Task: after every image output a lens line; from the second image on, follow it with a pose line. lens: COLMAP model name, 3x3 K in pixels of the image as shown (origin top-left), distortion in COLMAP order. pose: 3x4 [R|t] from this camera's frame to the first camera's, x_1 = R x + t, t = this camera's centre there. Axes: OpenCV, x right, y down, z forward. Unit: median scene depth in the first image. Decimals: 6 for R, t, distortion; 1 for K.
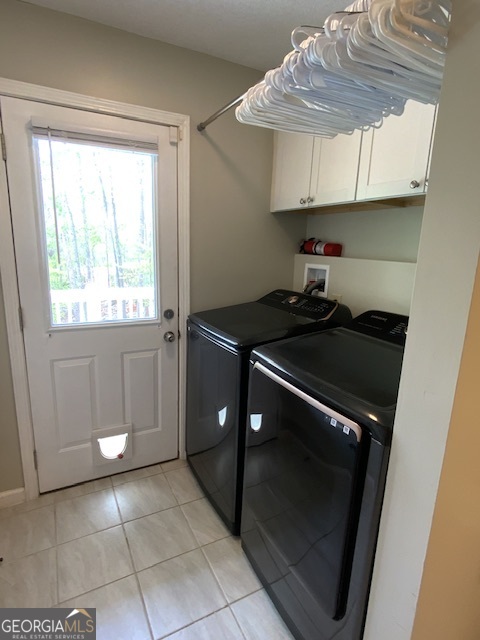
lens RADIAL K [[348.6, 0, 239.5], [0, 348.6, 320.9], [0, 0, 1]] dist [-0.003155, -0.006453]
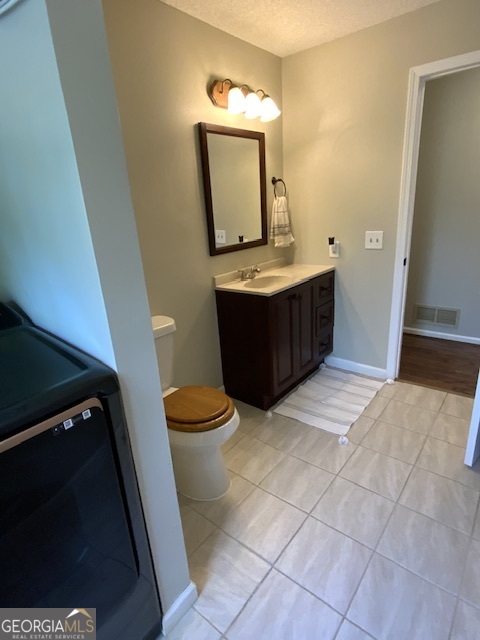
lens RADIAL K [[348.6, 0, 240.8], [0, 348.6, 320.3], [0, 0, 1]] dist [-0.003155, -0.006453]
pose [[-0.389412, -0.290098, 0.874186, -0.603868], [0.248898, 0.880651, 0.403116, -0.185595], [-0.886797, 0.374561, -0.270731, 0.790258]]
